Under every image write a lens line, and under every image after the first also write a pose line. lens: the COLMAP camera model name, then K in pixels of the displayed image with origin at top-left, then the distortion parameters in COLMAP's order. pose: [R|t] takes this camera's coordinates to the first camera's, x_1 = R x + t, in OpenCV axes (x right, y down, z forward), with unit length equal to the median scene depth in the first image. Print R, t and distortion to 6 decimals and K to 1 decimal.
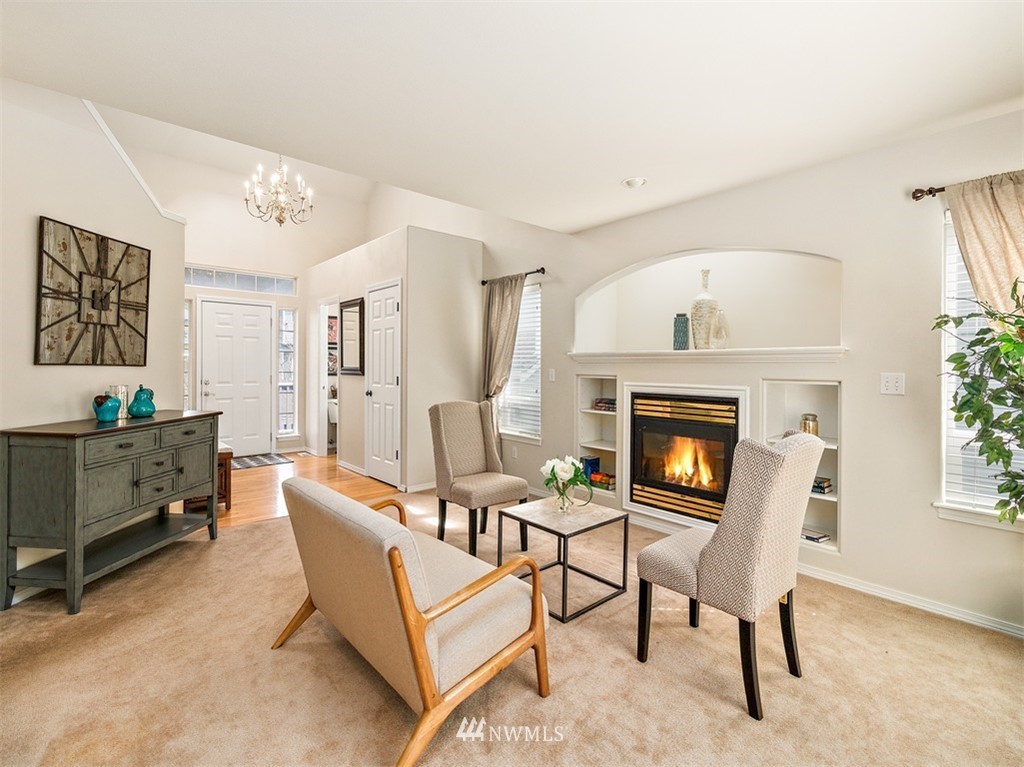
lens RADIAL K [[477.3, 0, 508.2], [0, 477.3, 364.1], [0, 0, 1]] dist [0.000596, -0.000315]
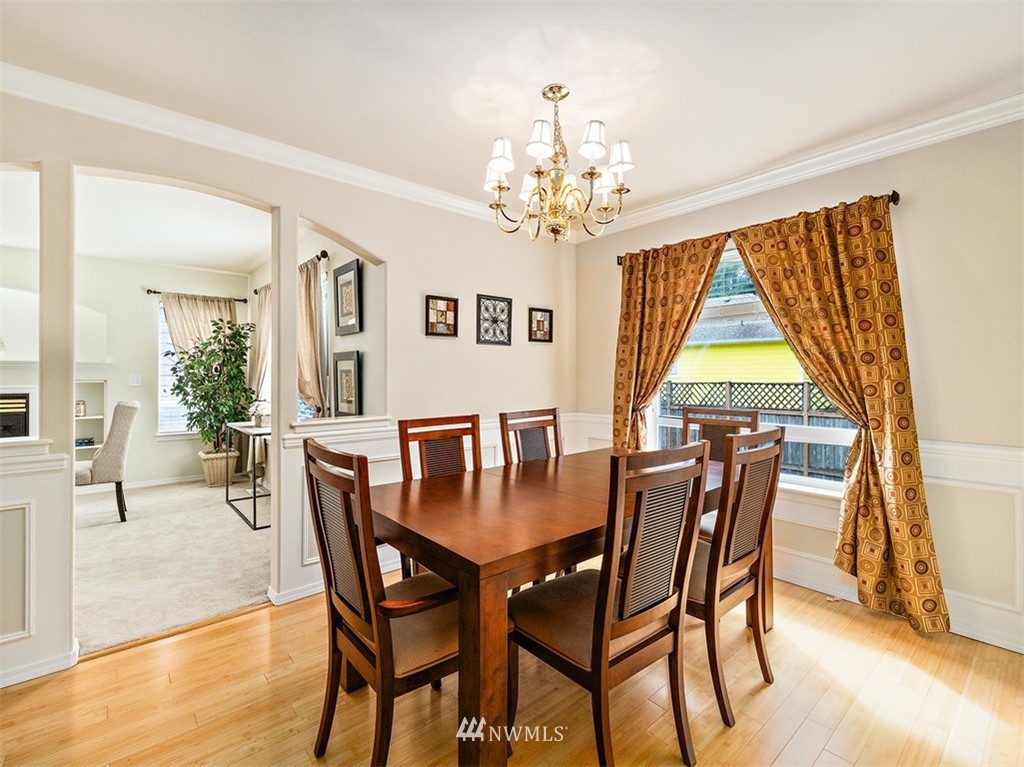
lens RADIAL K [[470.3, 0, 512.5], [0, 470.3, 376.5], [0, 0, 1]] dist [-0.000912, -0.000118]
pose [[0.009393, -0.009320, 0.999912, -0.933966], [-0.008373, 0.999921, 0.009399, -0.007294], [-0.999921, -0.008460, 0.009314, -0.491612]]
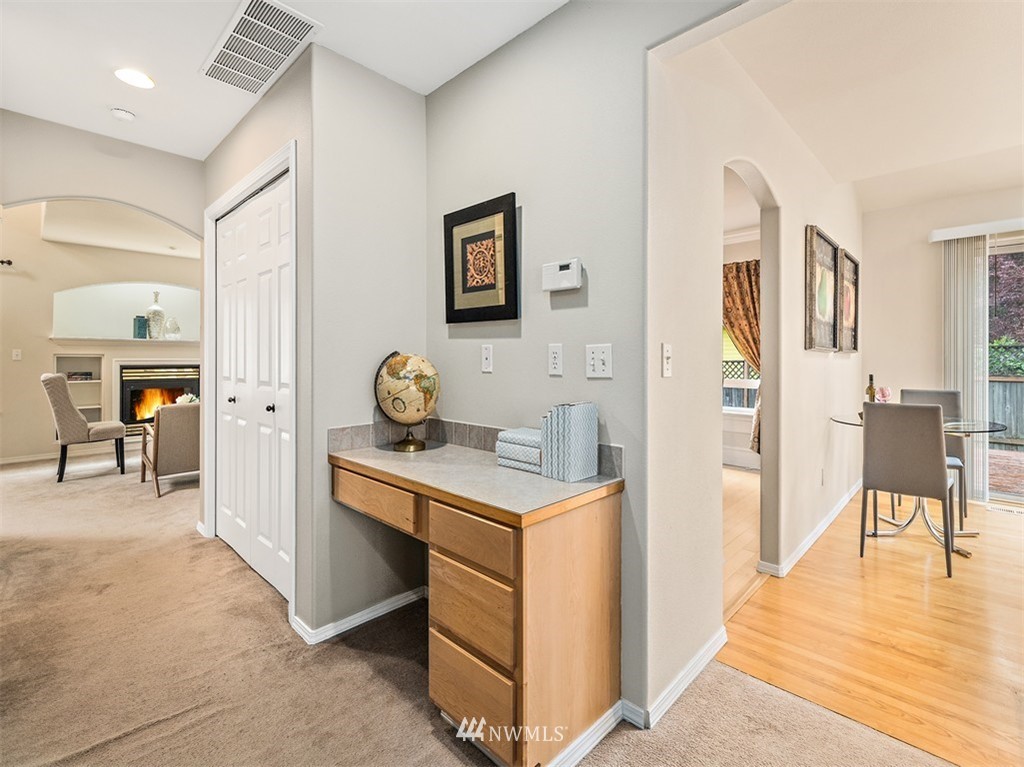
lens RADIAL K [[477.3, 0, 508.2], [0, 477.3, 364.1], [0, 0, 1]] dist [0.000596, -0.000315]
pose [[-0.075118, -0.021436, 0.996944, -1.600202], [-0.009422, 0.999740, 0.020786, 0.014085], [-0.997130, -0.007832, -0.075301, -0.141292]]
